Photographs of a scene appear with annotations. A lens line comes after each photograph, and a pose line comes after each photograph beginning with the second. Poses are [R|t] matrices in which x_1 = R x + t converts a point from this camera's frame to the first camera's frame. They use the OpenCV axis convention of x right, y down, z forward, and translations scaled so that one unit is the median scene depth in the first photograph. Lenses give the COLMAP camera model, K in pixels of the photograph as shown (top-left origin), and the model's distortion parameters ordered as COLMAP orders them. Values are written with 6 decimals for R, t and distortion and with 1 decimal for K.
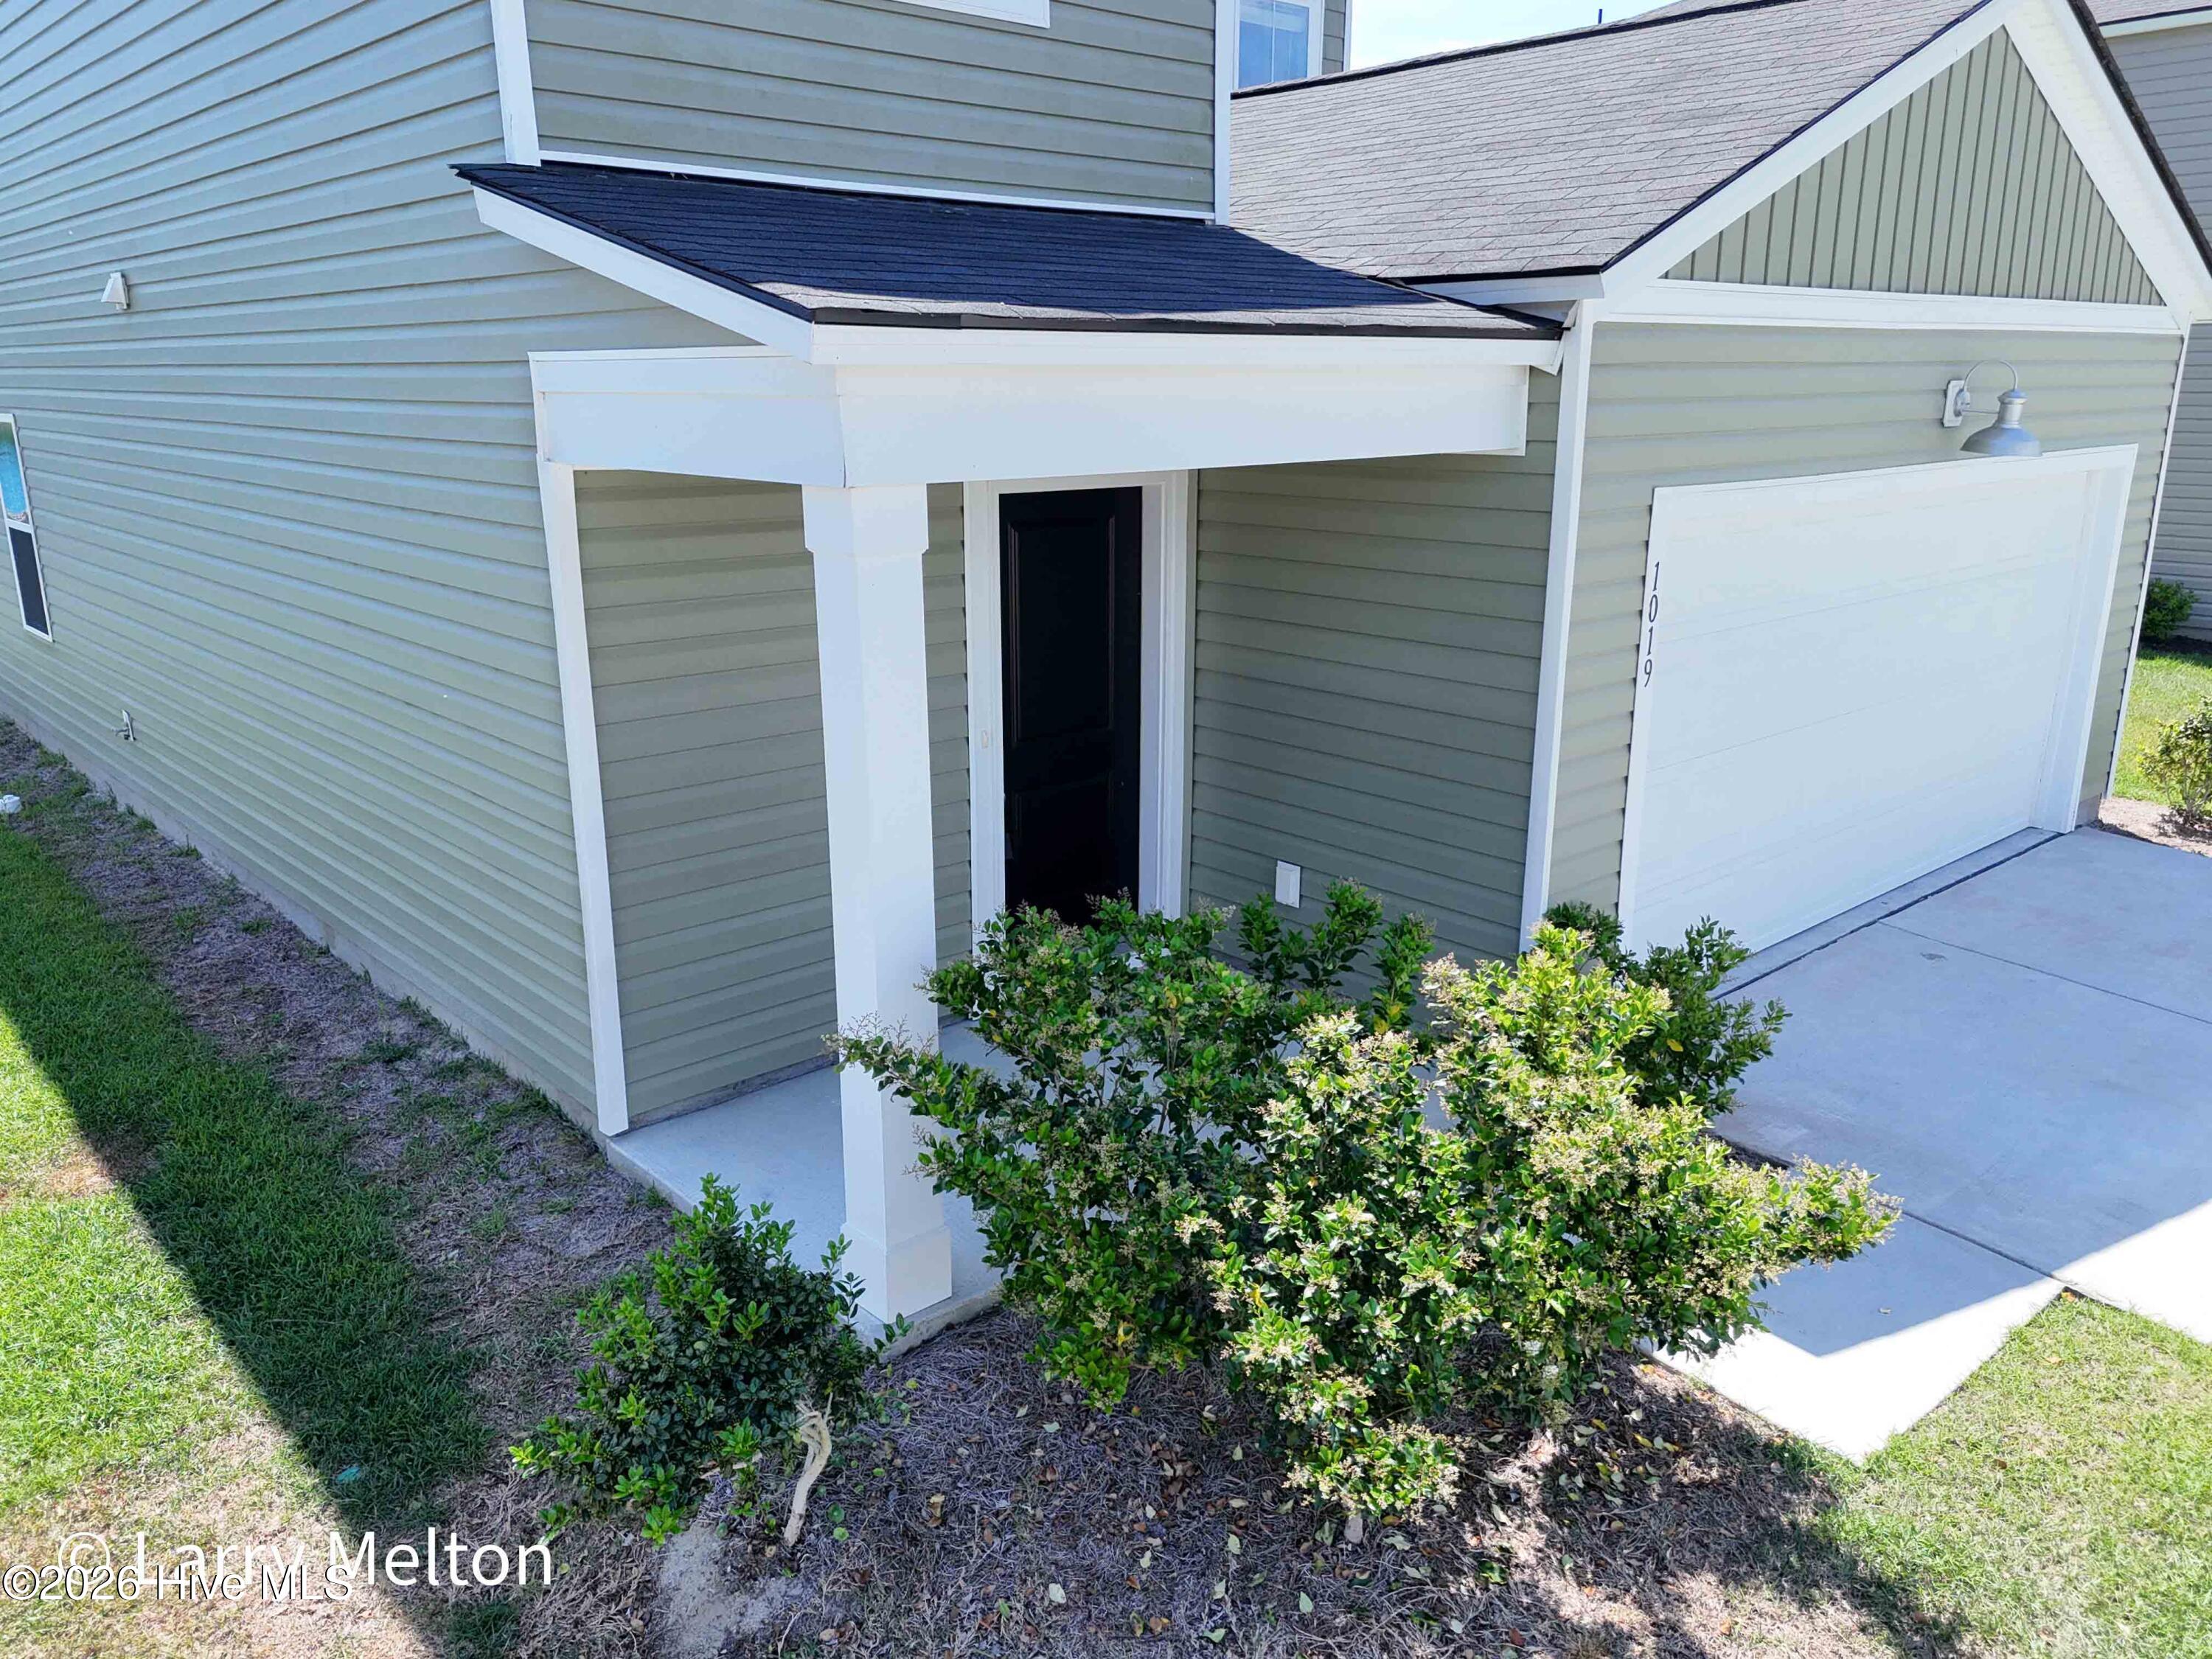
lens RADIAL K [[1651.2, 0, 1098.4], [0, 1651.2, 839.1], [0, 0, 1]] dist [0.066974, -0.052977]
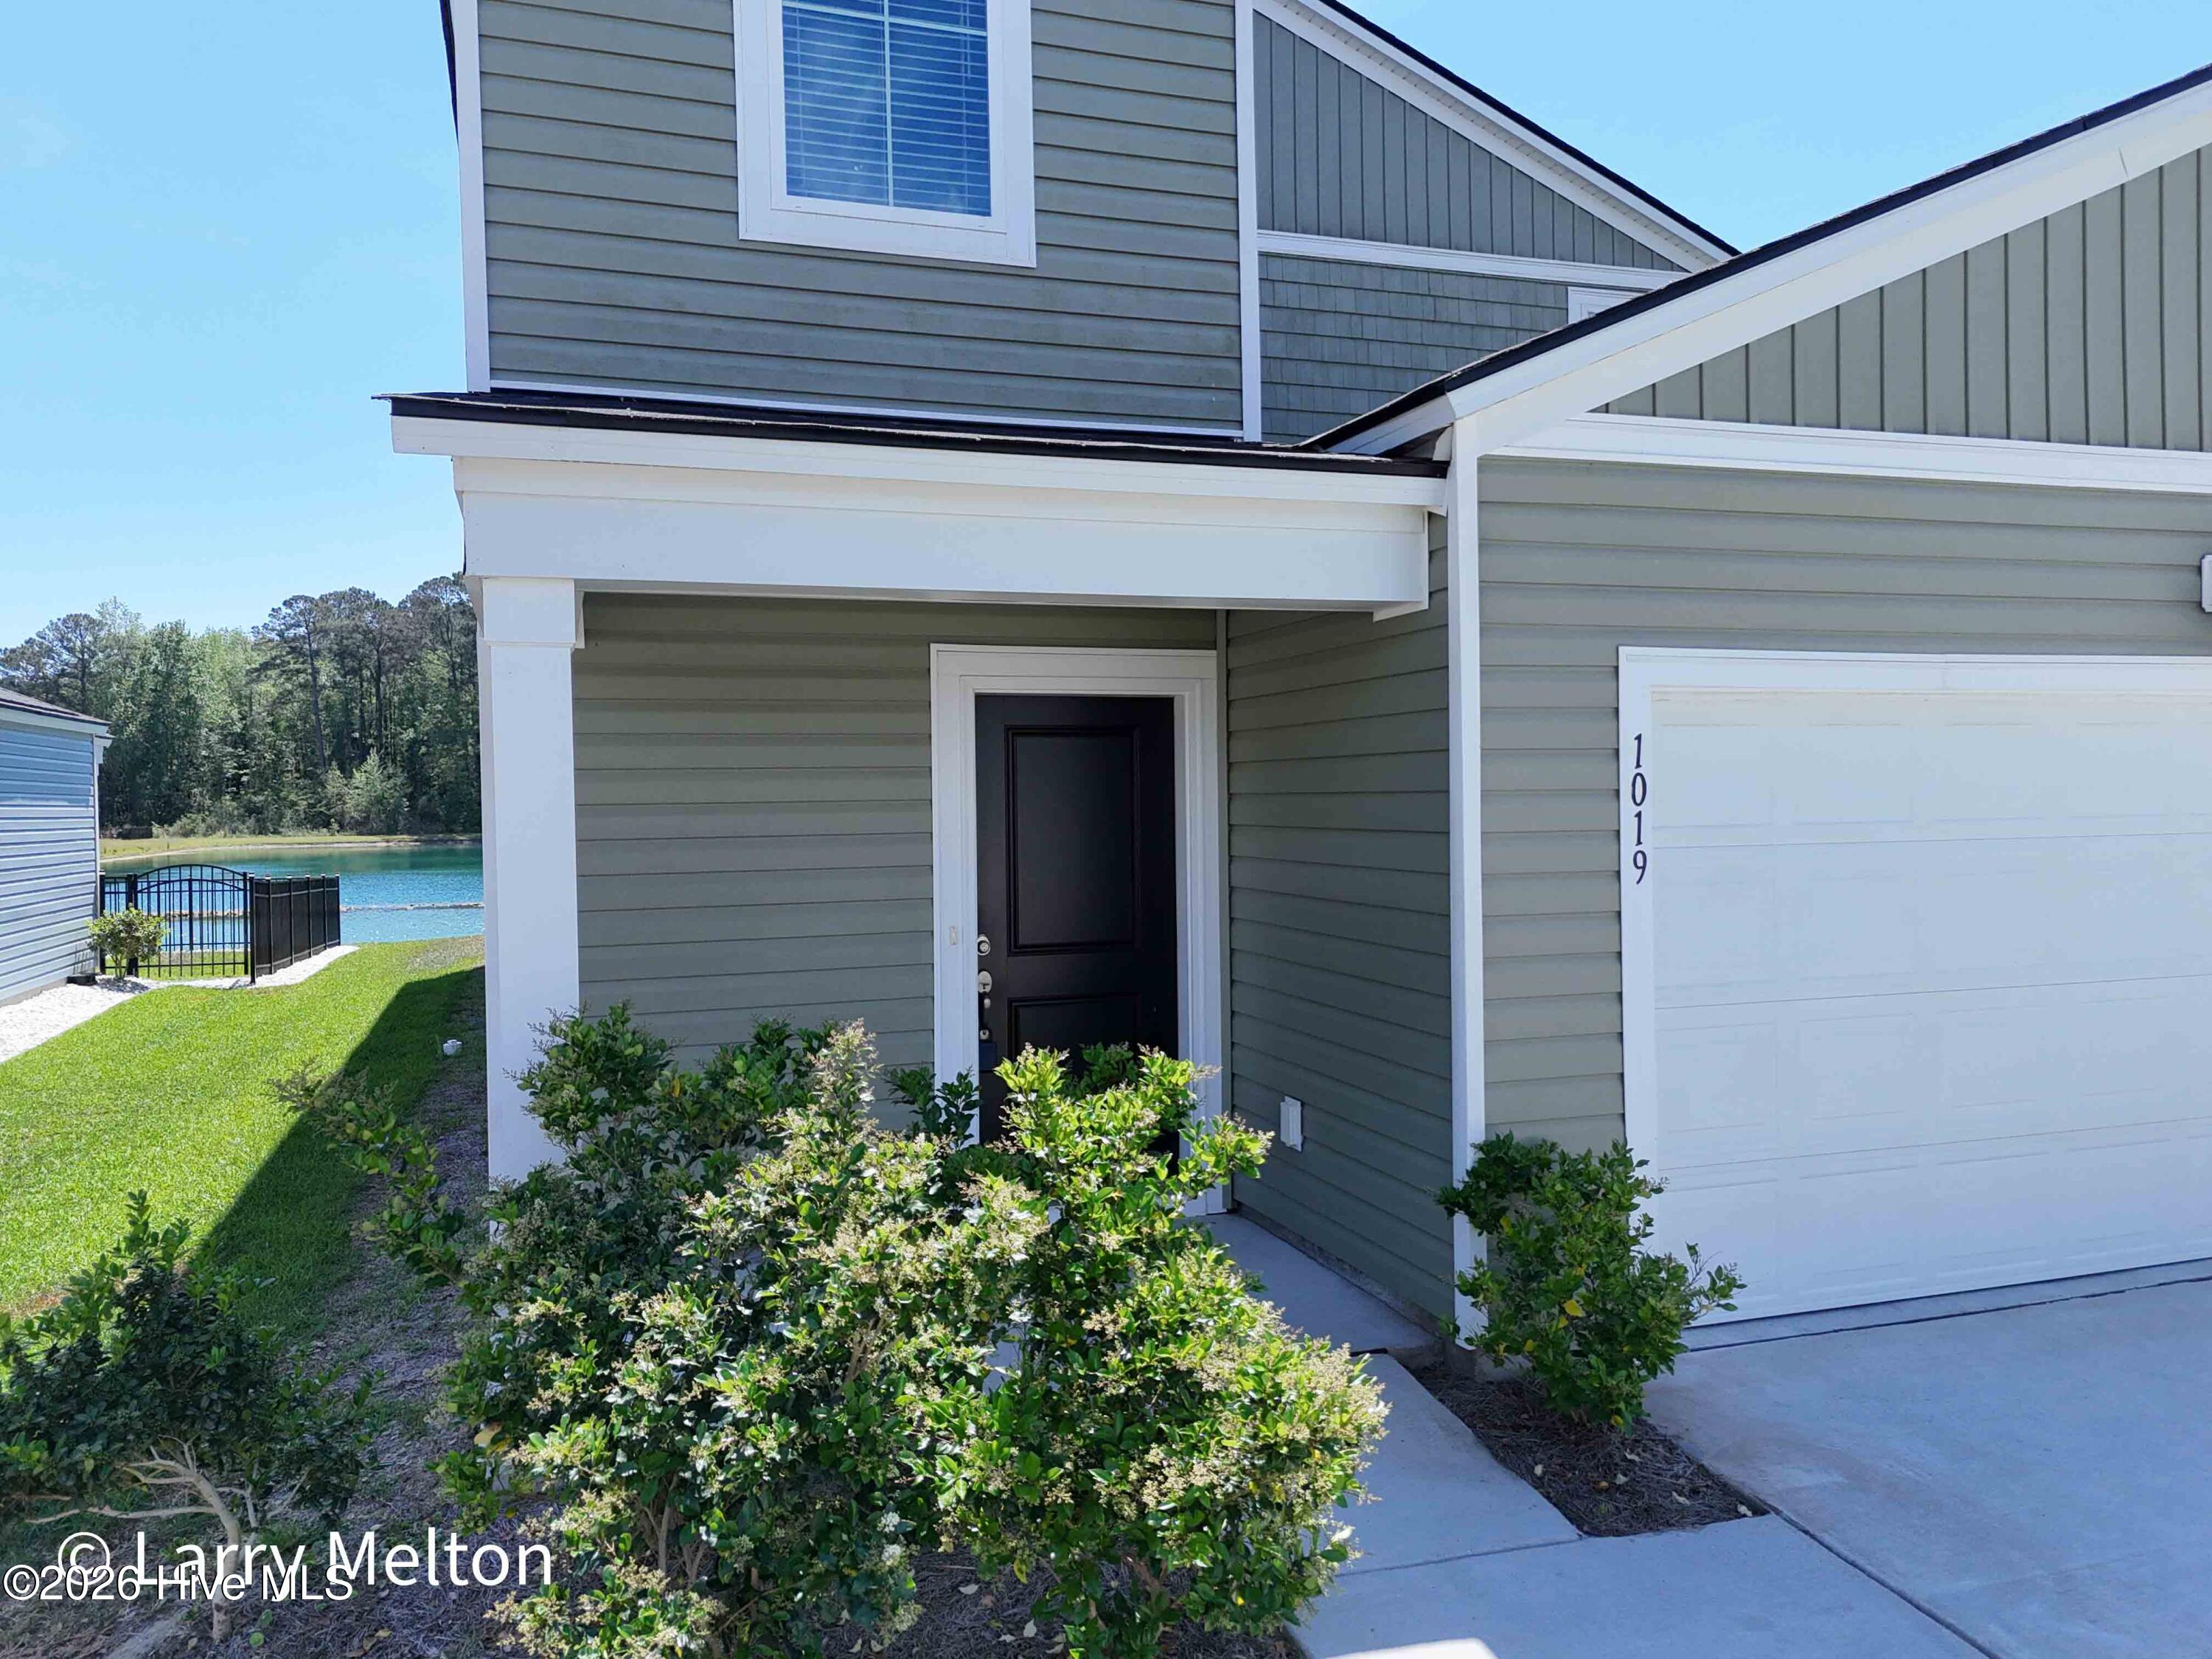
lens RADIAL K [[1651.2, 0, 1099.5], [0, 1651.2, 832.1], [0, 0, 1]] dist [0.066974, -0.052977]
pose [[0.919652, -0.003461, -0.392720, 0.418906], [-0.093062, 0.969562, -0.226471, 0.098380], [0.381550, 0.244822, 0.891337, 0.159124]]
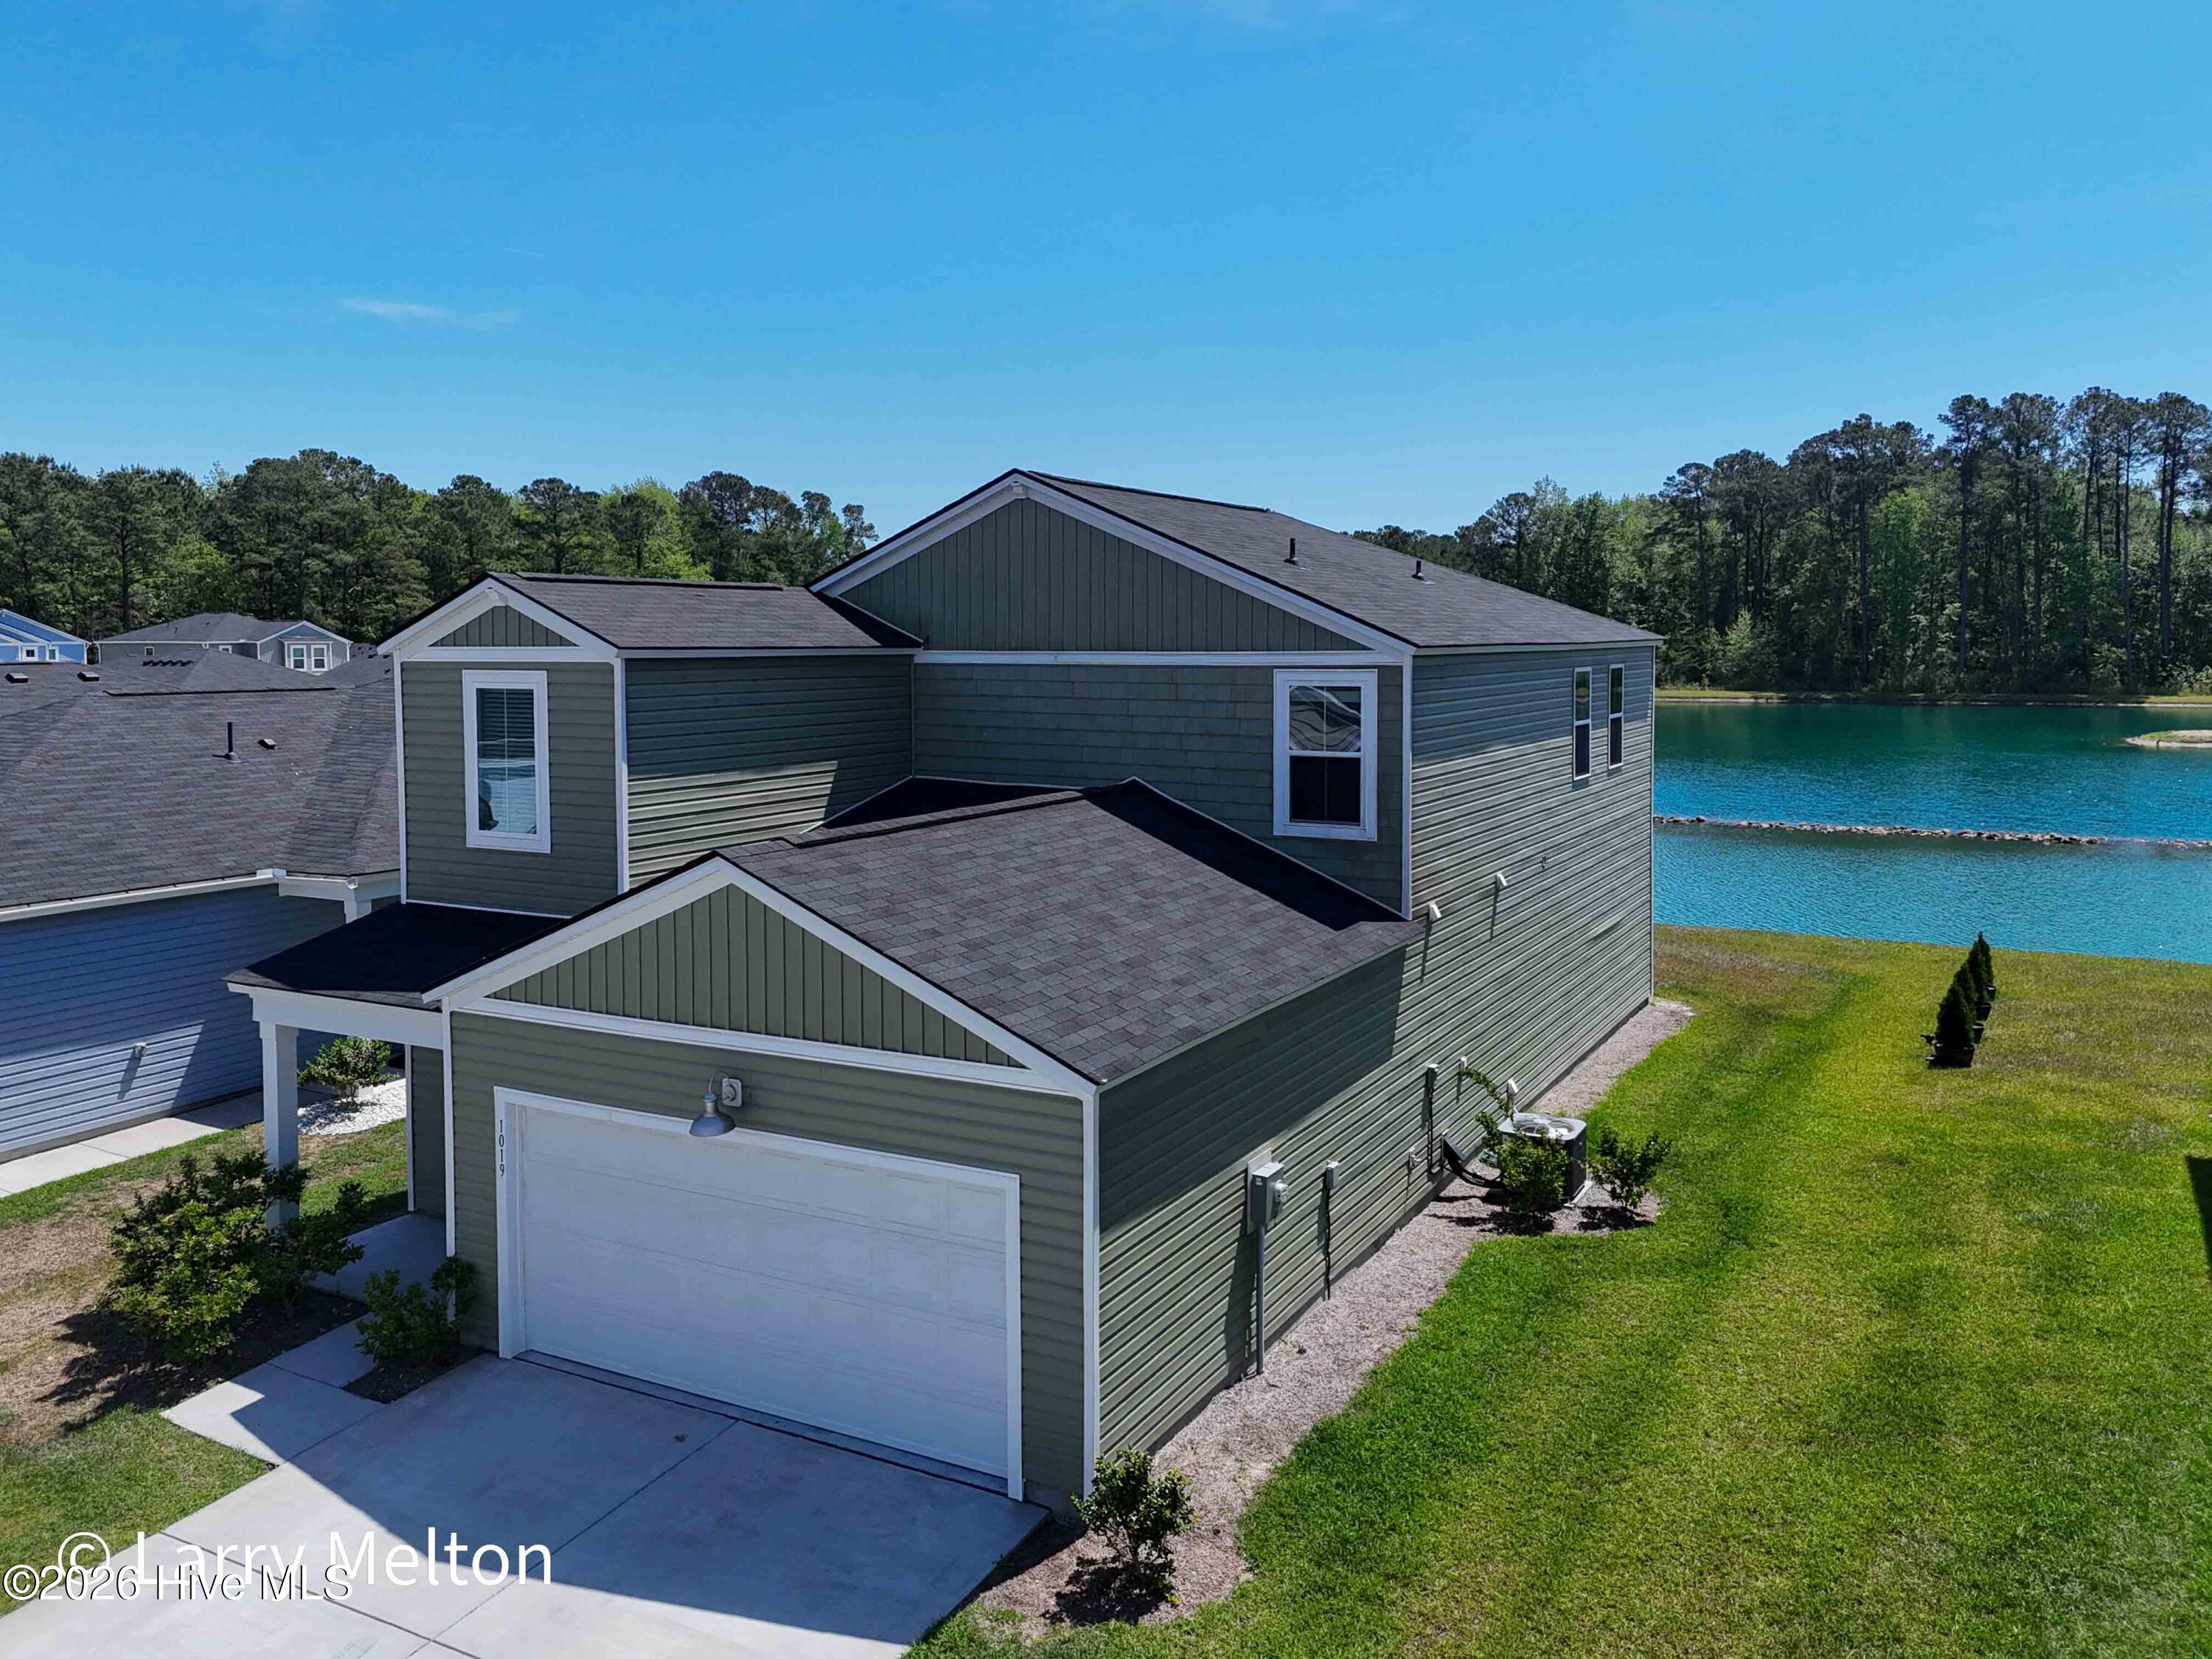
lens RADIAL K [[1651.2, 0, 1136.2], [0, 1651.2, 726.2], [0, 0, 1]] dist [0.066974, -0.052977]
pose [[0.343221, 0.052776, -0.937771, 2.681592], [-0.250401, 0.967427, -0.037201, -0.802563], [0.905262, 0.247587, 0.345256, 0.875662]]
